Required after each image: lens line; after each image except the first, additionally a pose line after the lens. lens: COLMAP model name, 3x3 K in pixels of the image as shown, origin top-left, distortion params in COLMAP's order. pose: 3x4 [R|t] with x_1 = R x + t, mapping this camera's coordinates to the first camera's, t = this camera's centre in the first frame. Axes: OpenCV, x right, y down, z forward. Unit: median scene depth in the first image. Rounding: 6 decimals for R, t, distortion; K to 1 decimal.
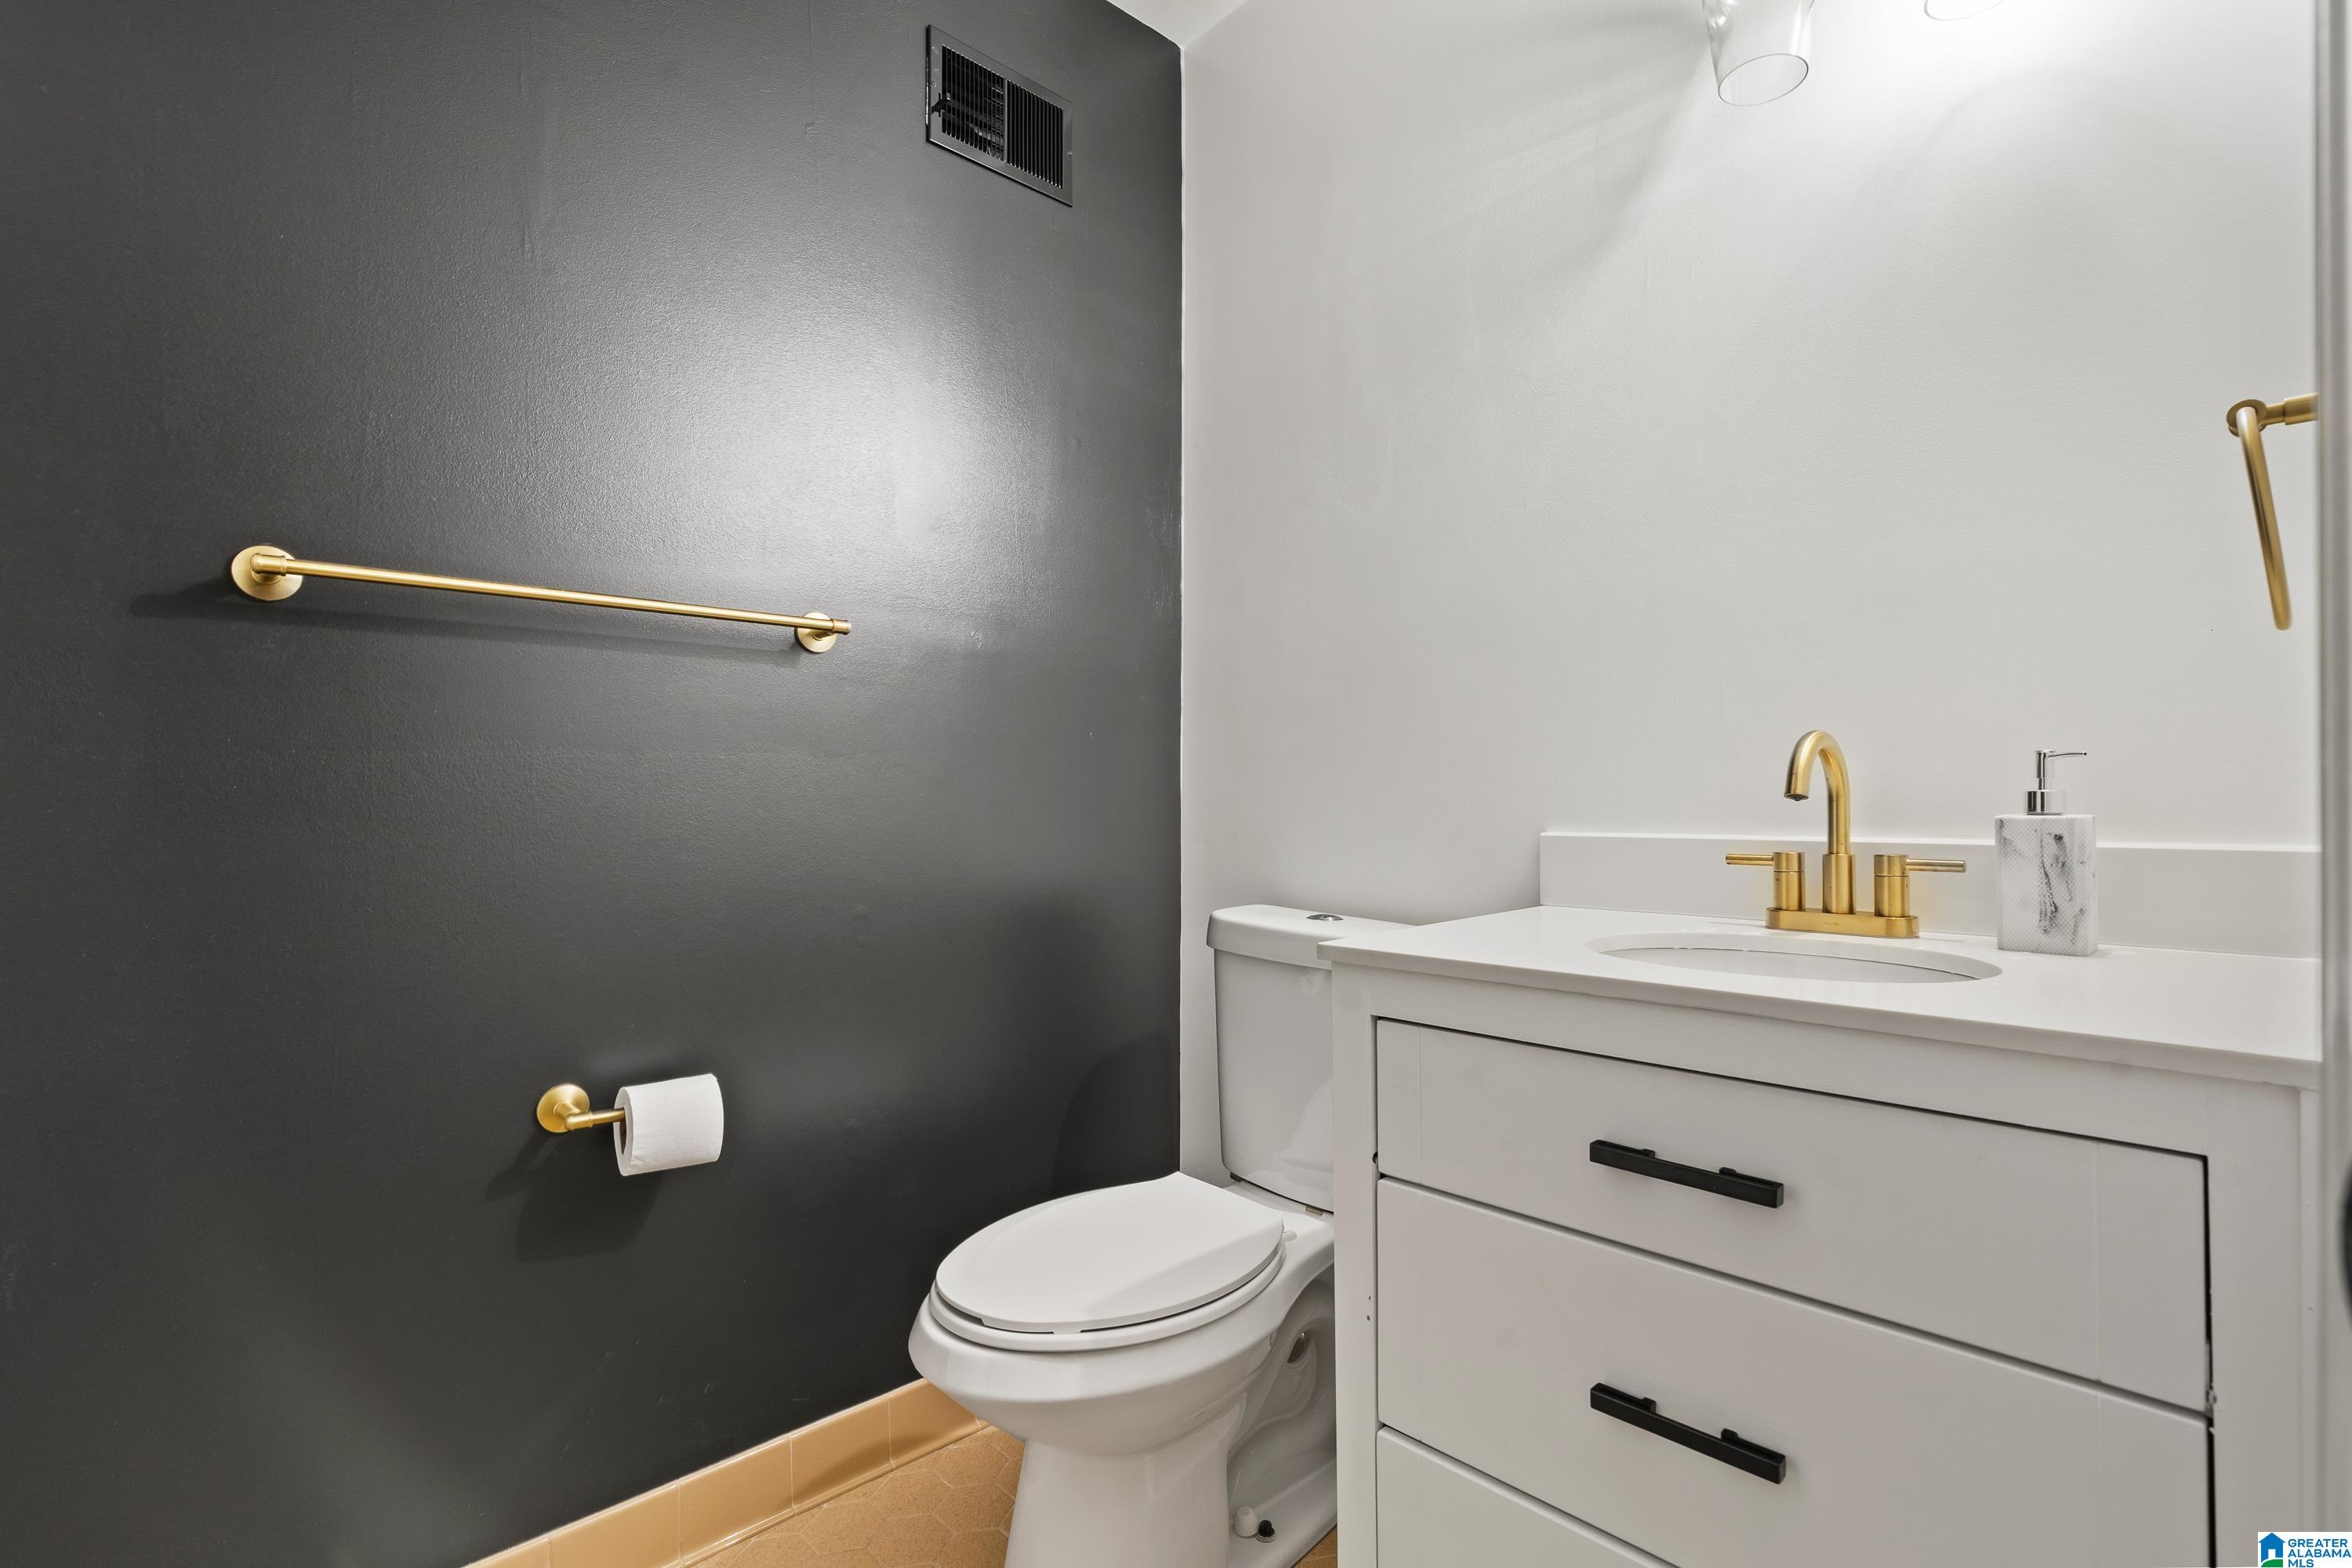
lens RADIAL K [[1091.2, 0, 1187.2], [0, 1091.2, 805.5], [0, 0, 1]] dist [-0.000017, 0.000946]
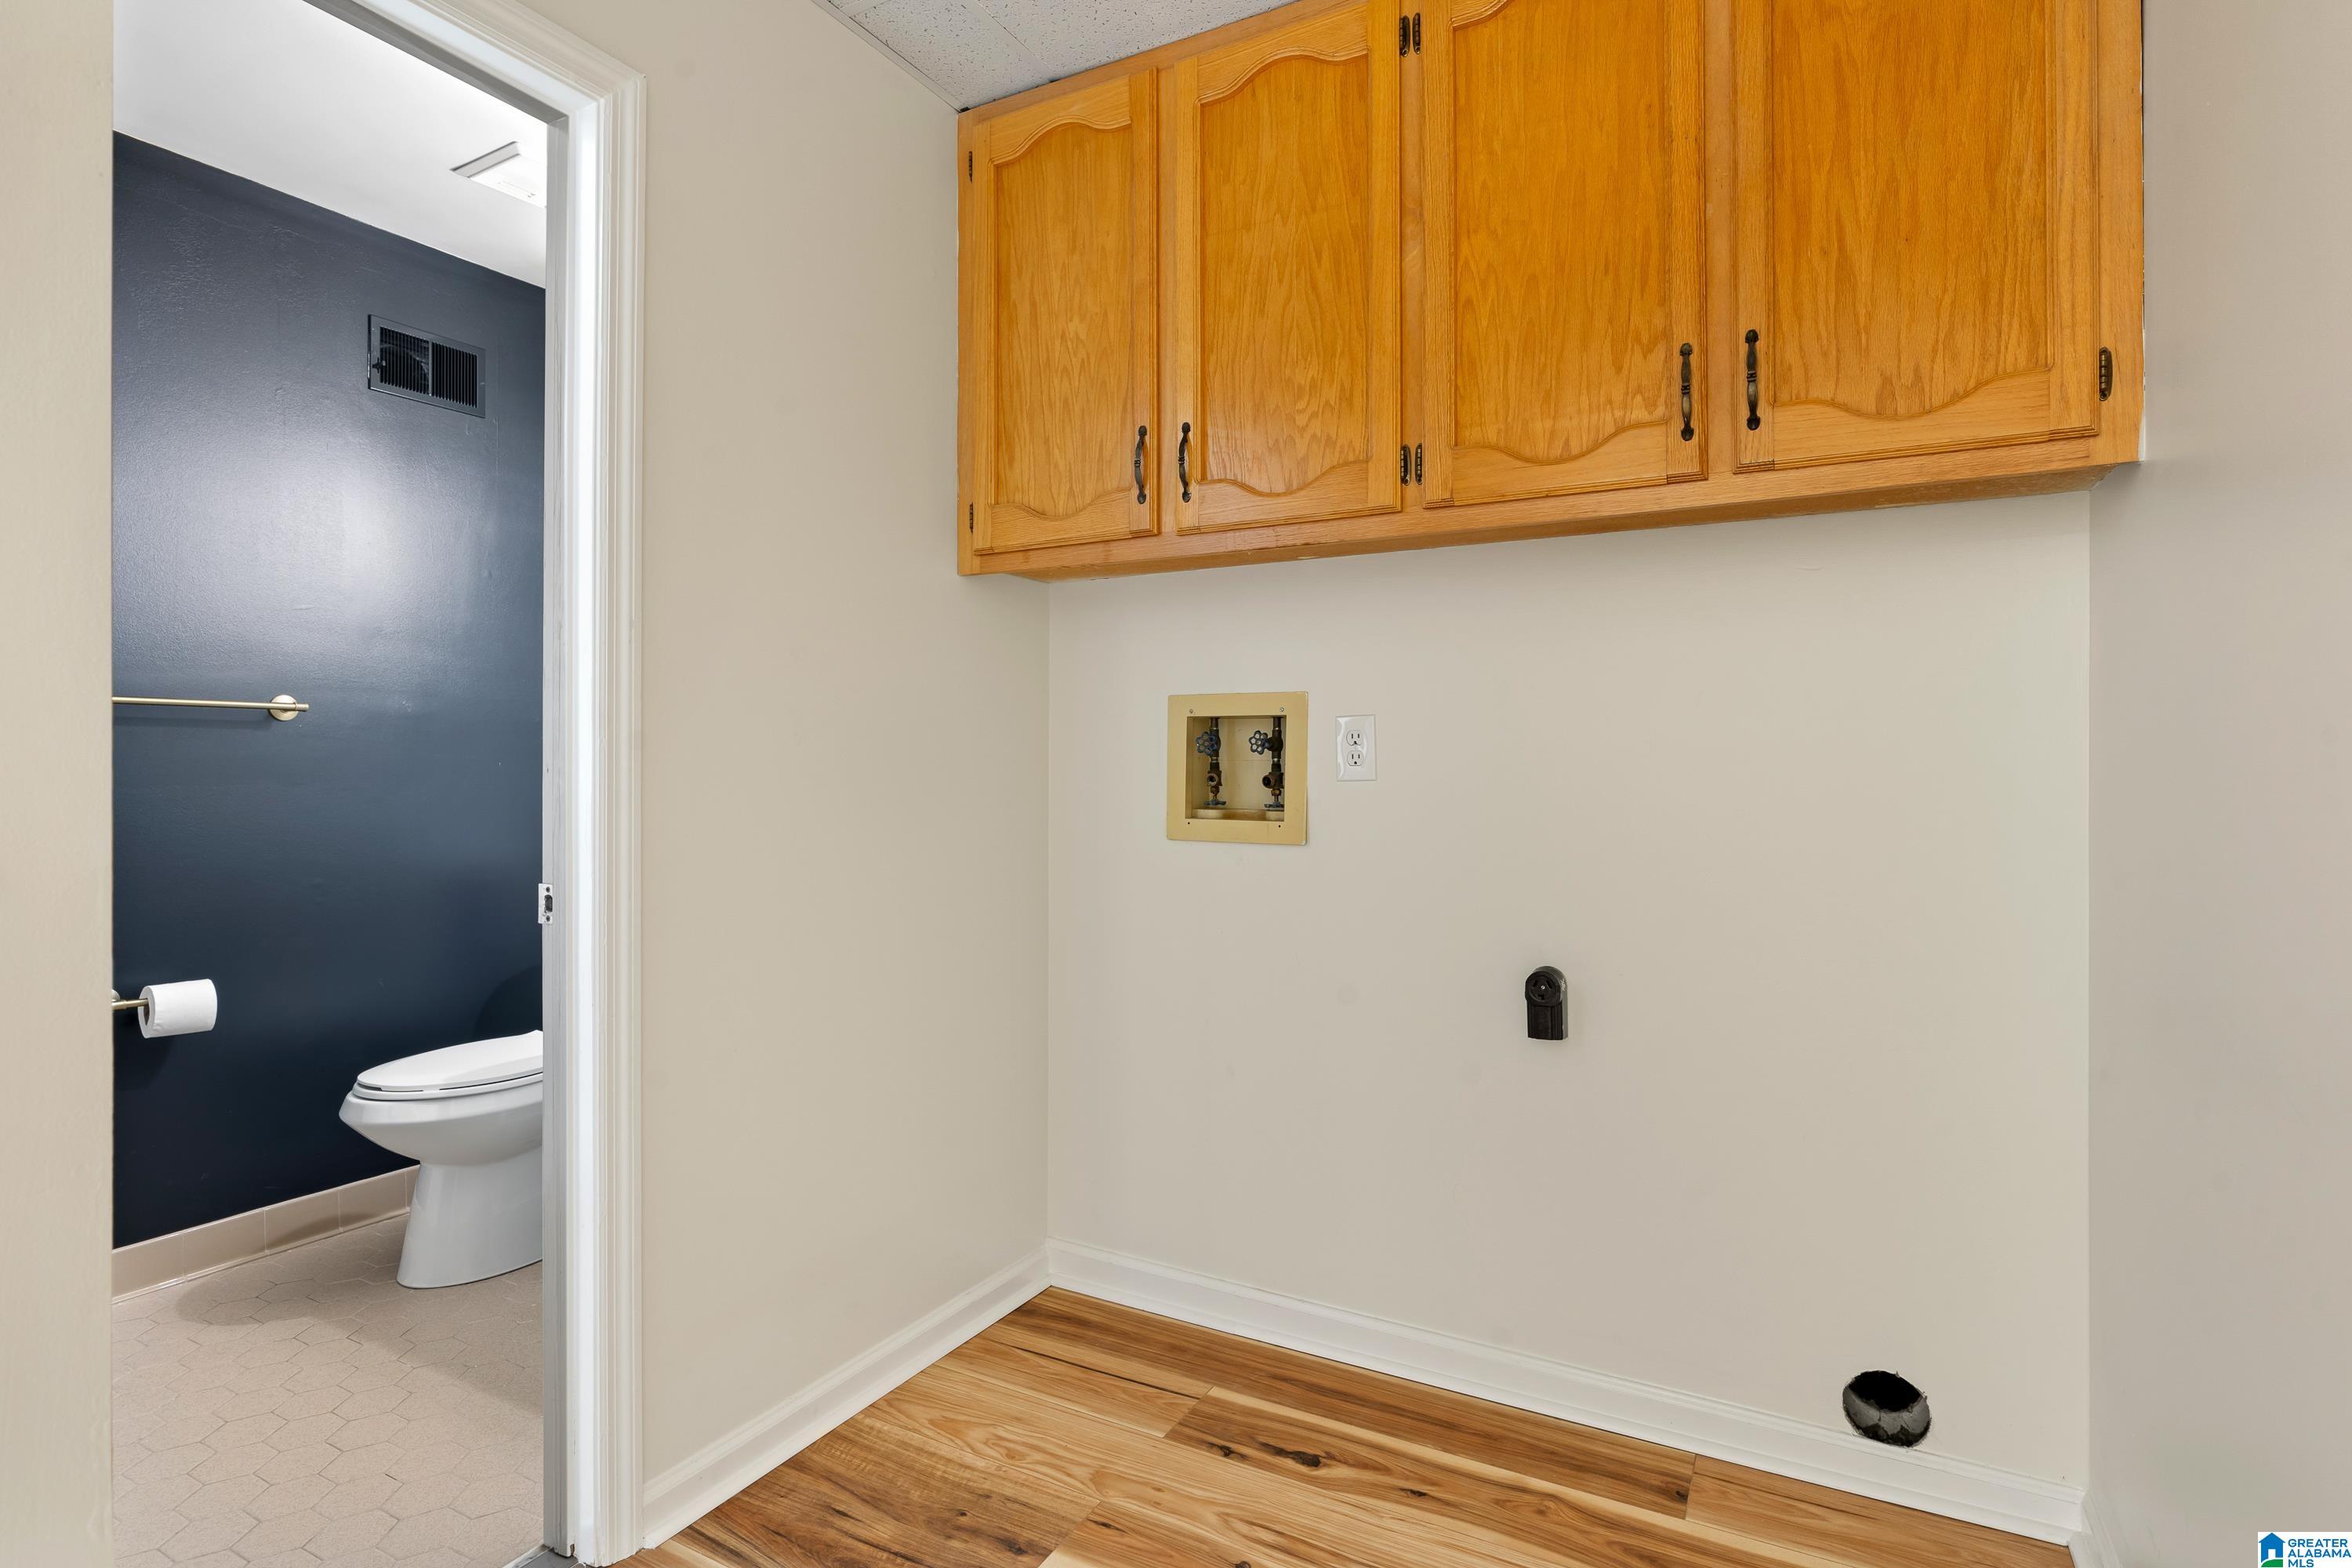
lens RADIAL K [[1163.8, 0, 1176.0], [0, 1163.8, 784.0], [0, 0, 1]] dist [0.000157, 0.000429]
pose [[0.952186, -0.000554, 0.305519, 0.363762], [0.000552, 1.000000, 0.000094, -0.043624], [-0.305519, 0.000079, 0.952186, -0.968073]]
